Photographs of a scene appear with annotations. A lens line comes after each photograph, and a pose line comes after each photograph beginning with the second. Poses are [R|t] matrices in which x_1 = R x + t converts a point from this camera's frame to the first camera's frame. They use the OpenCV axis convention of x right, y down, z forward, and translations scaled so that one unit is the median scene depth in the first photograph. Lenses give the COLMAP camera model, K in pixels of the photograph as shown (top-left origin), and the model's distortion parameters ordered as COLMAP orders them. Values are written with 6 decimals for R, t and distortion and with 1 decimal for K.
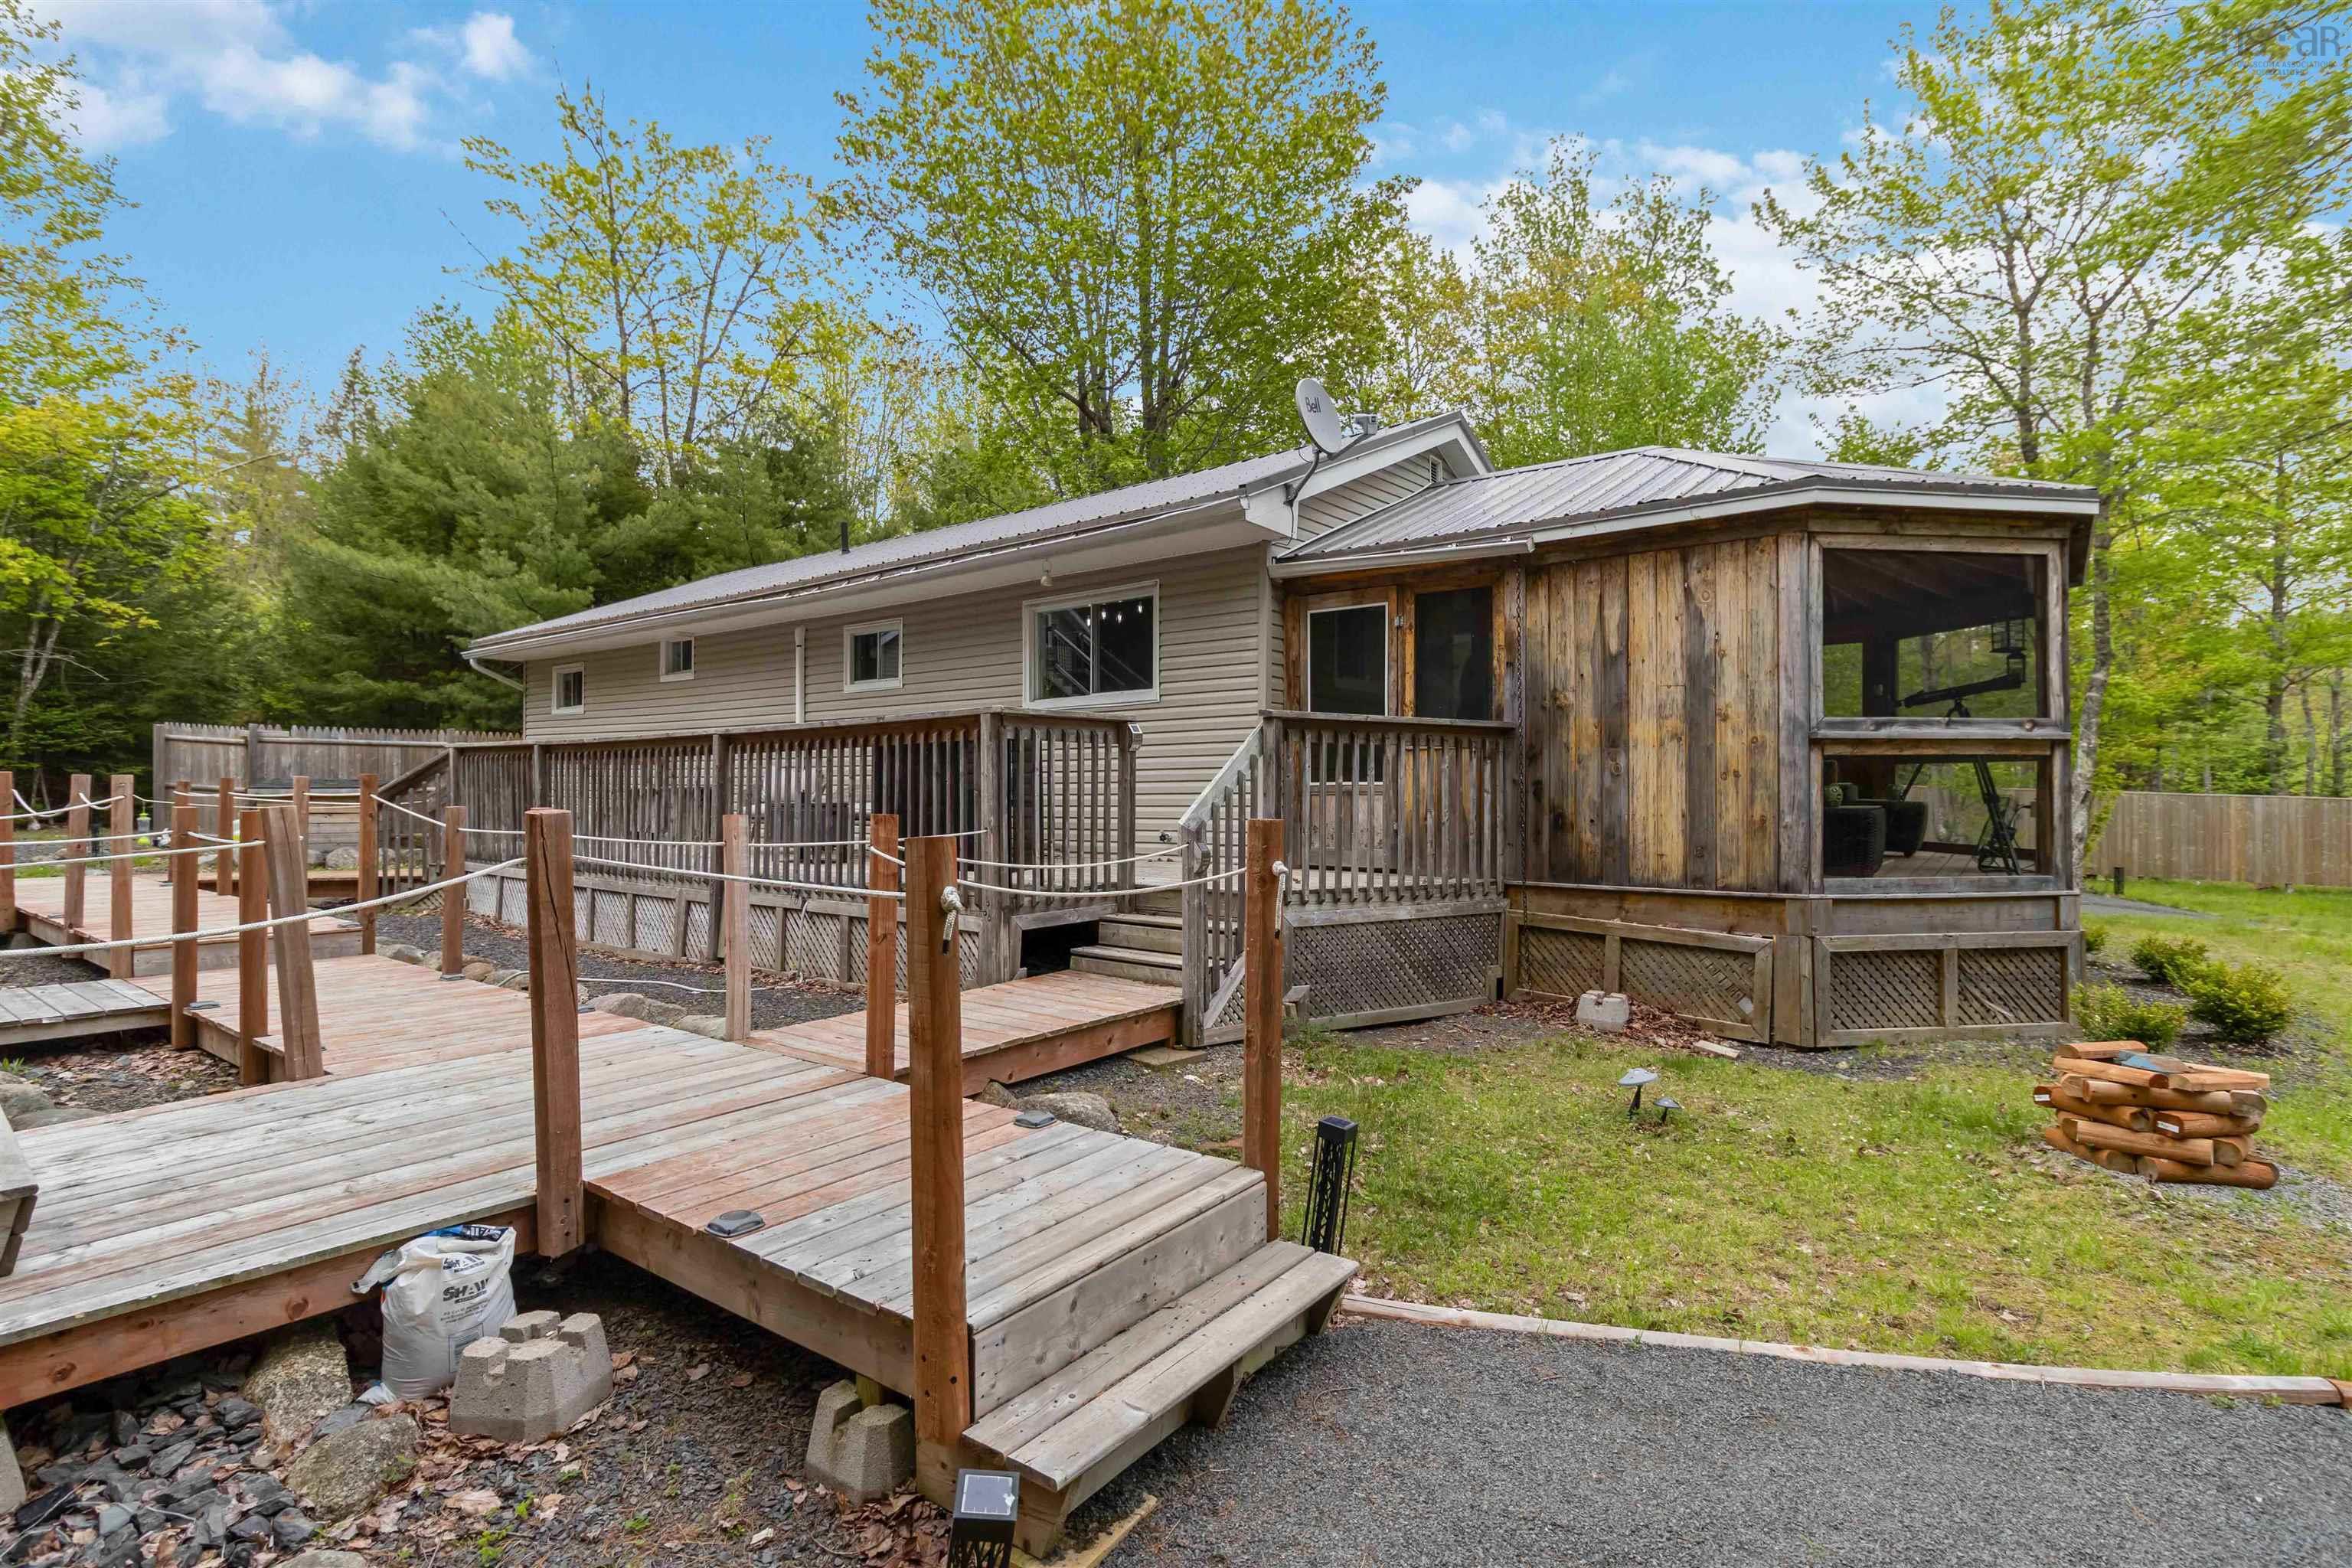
lens RADIAL K [[1090.7, 0, 1176.0], [0, 1090.7, 784.0], [0, 0, 1]] dist [0.002201, 0.000515]
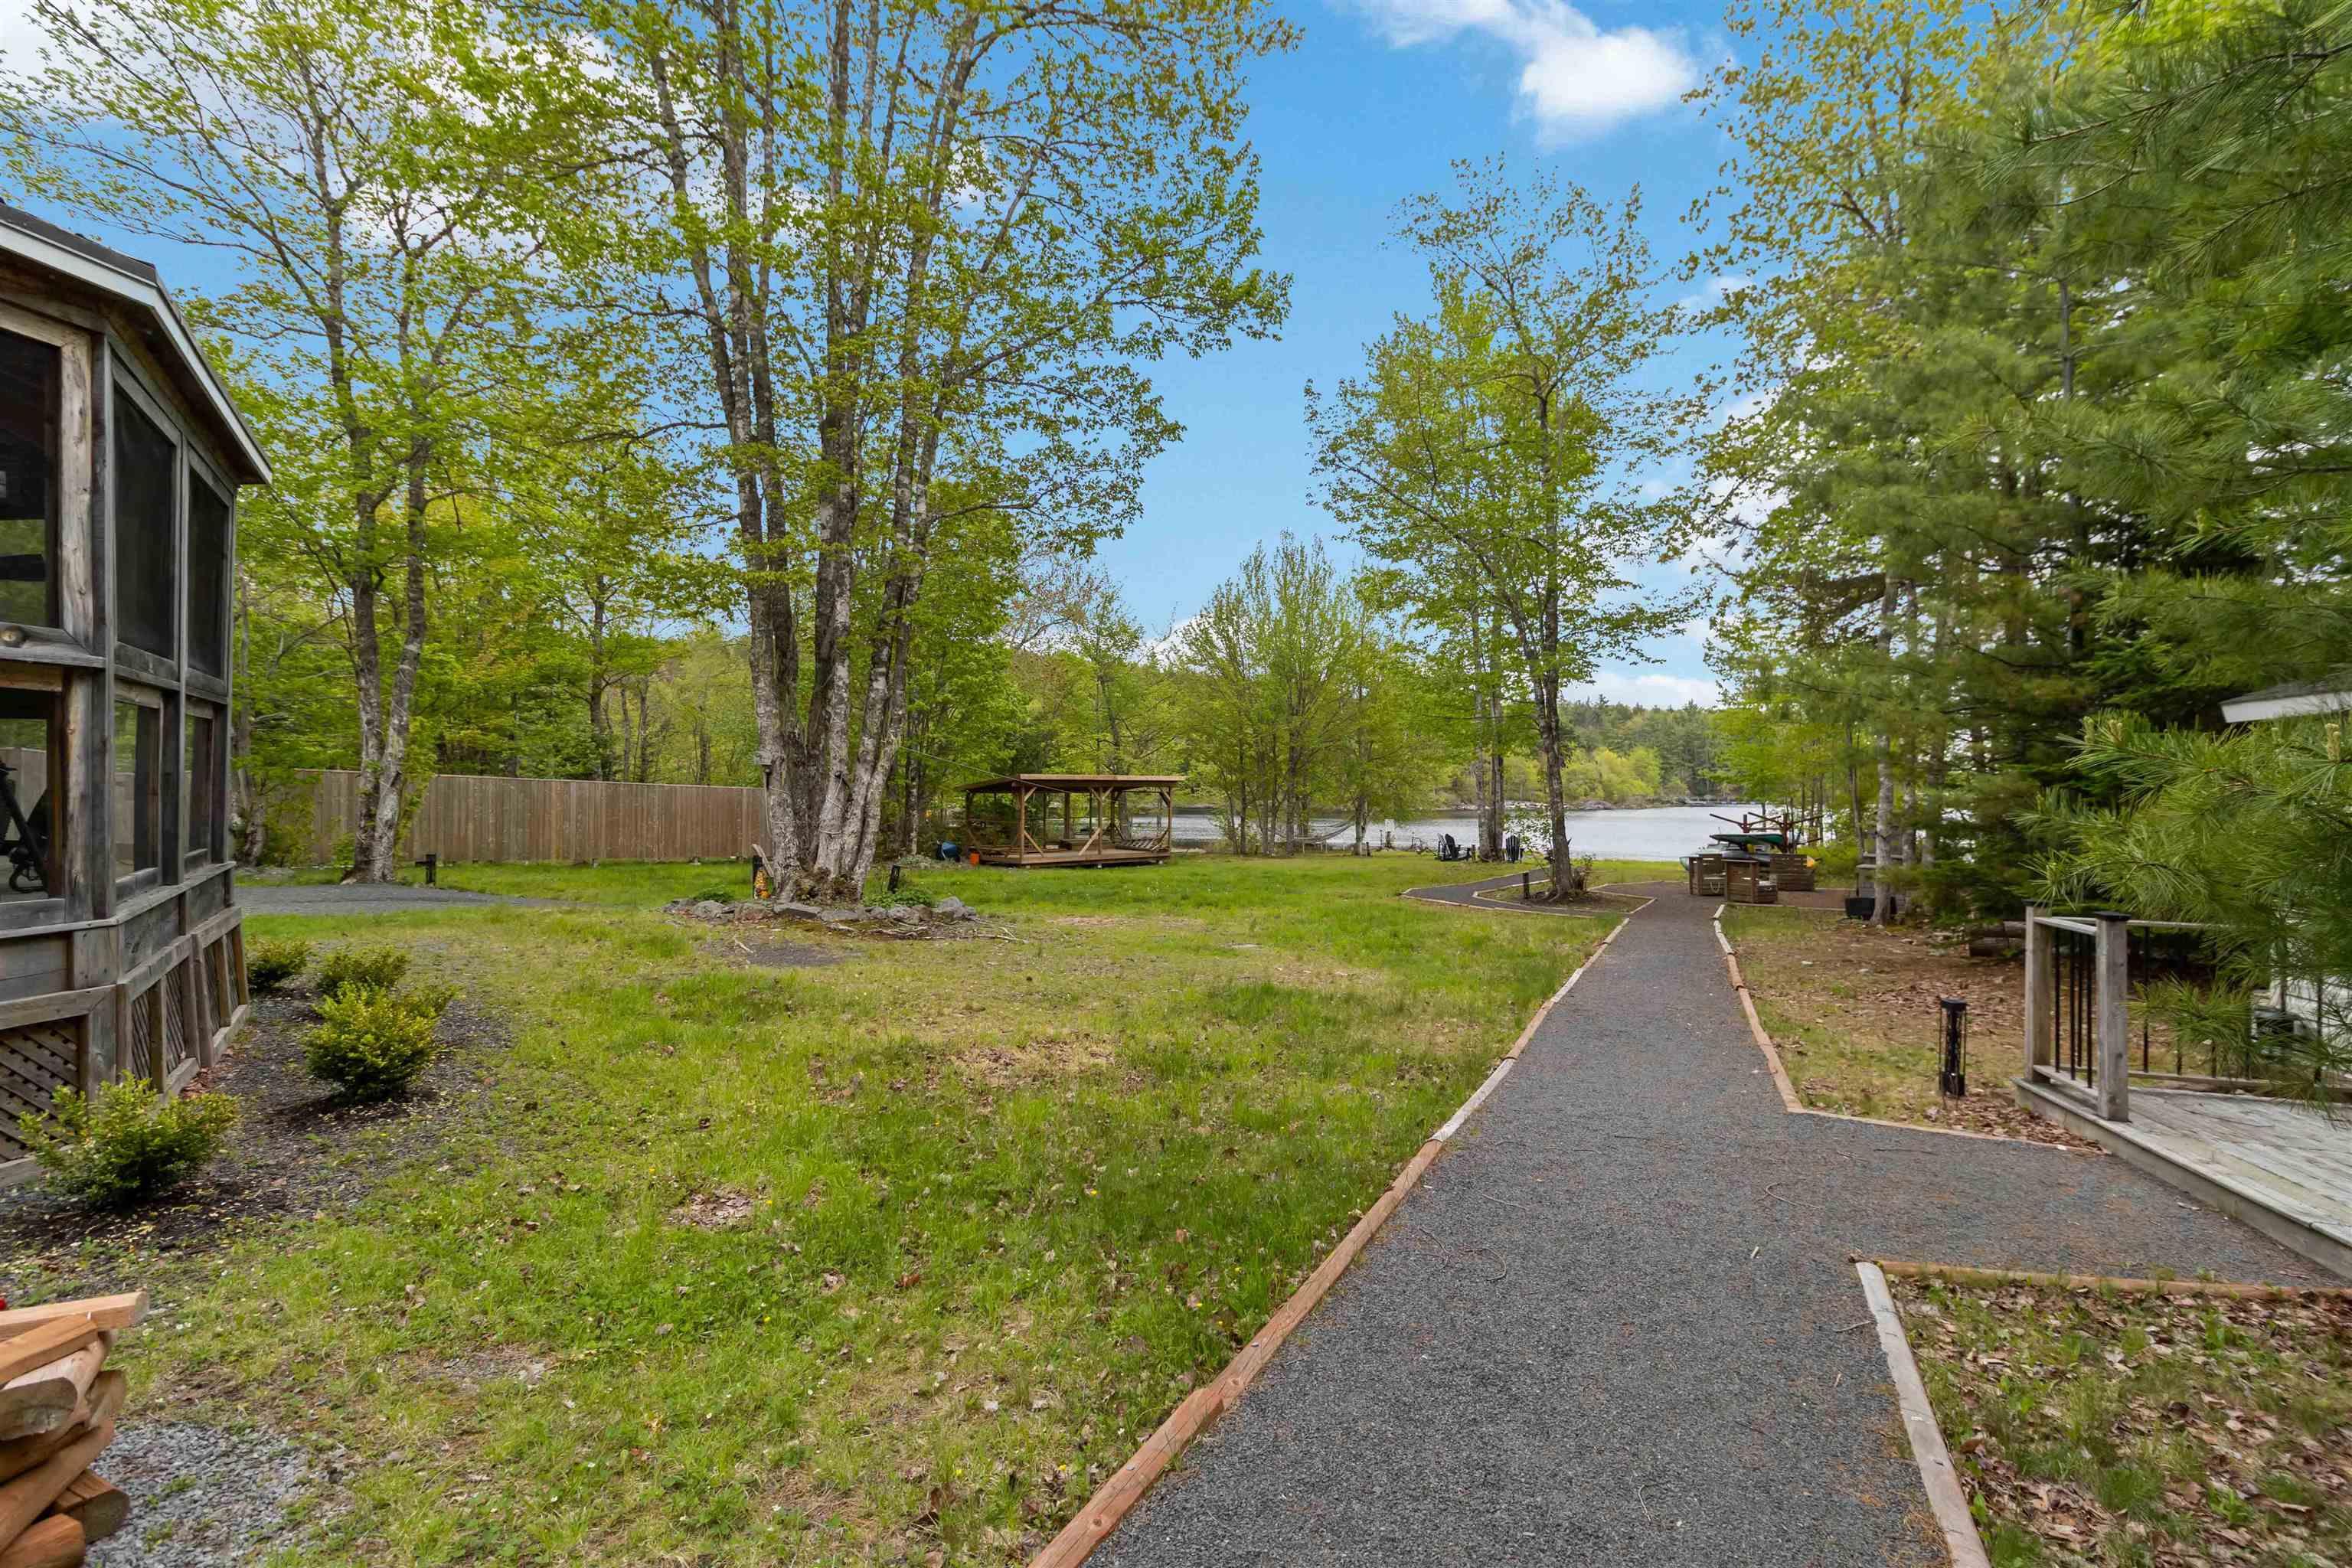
lens RADIAL K [[1090.7, 0, 1176.0], [0, 1090.7, 784.0], [0, 0, 1]] dist [0.002201, 0.000515]
pose [[0.314088, 0.002428, 0.949391, 0.176357], [-0.013283, 0.999910, 0.001837, 0.005647], [-0.949301, -0.013188, 0.314092, 0.101869]]
